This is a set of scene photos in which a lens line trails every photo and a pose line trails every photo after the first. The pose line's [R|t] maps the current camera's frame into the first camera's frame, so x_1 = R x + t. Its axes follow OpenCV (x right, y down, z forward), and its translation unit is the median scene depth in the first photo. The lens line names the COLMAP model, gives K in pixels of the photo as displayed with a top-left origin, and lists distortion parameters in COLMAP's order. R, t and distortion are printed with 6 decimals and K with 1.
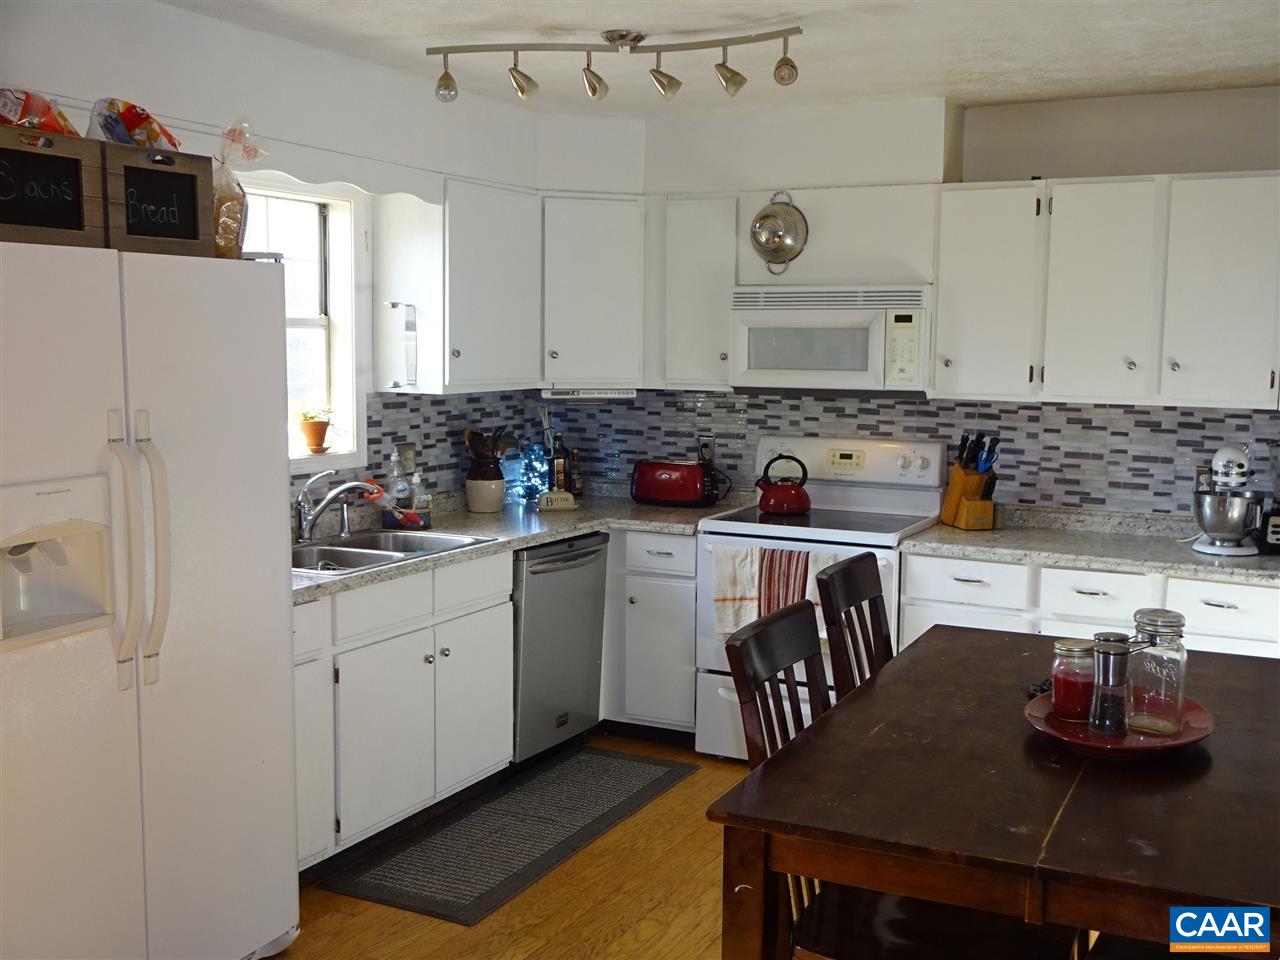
lens RADIAL K [[1334.7, 0, 640.0], [0, 1334.7, 480.0], [0, 0, 1]] dist [-0.018679, 0.026544]
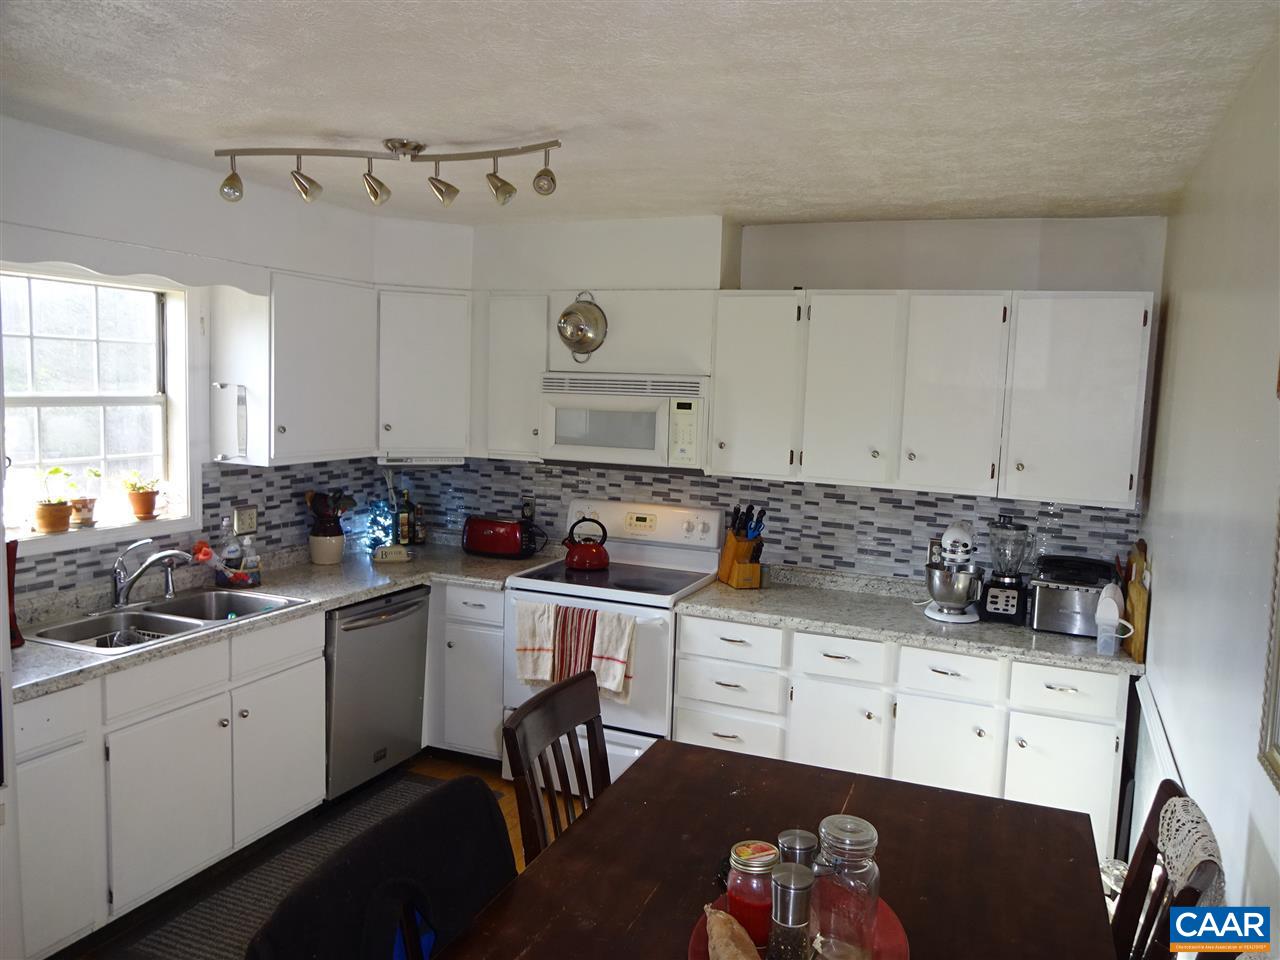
lens RADIAL K [[952.0, 0, 640.0], [0, 952.0, 480.0], [0, 0, 1]] dist [-0.038697, -0.003799]
pose [[0.996344, 0.015266, 0.084056, 0.091248], [-0.014648, 0.999861, -0.007964, -0.049994], [-0.084166, 0.006704, 0.996429, 0.186469]]
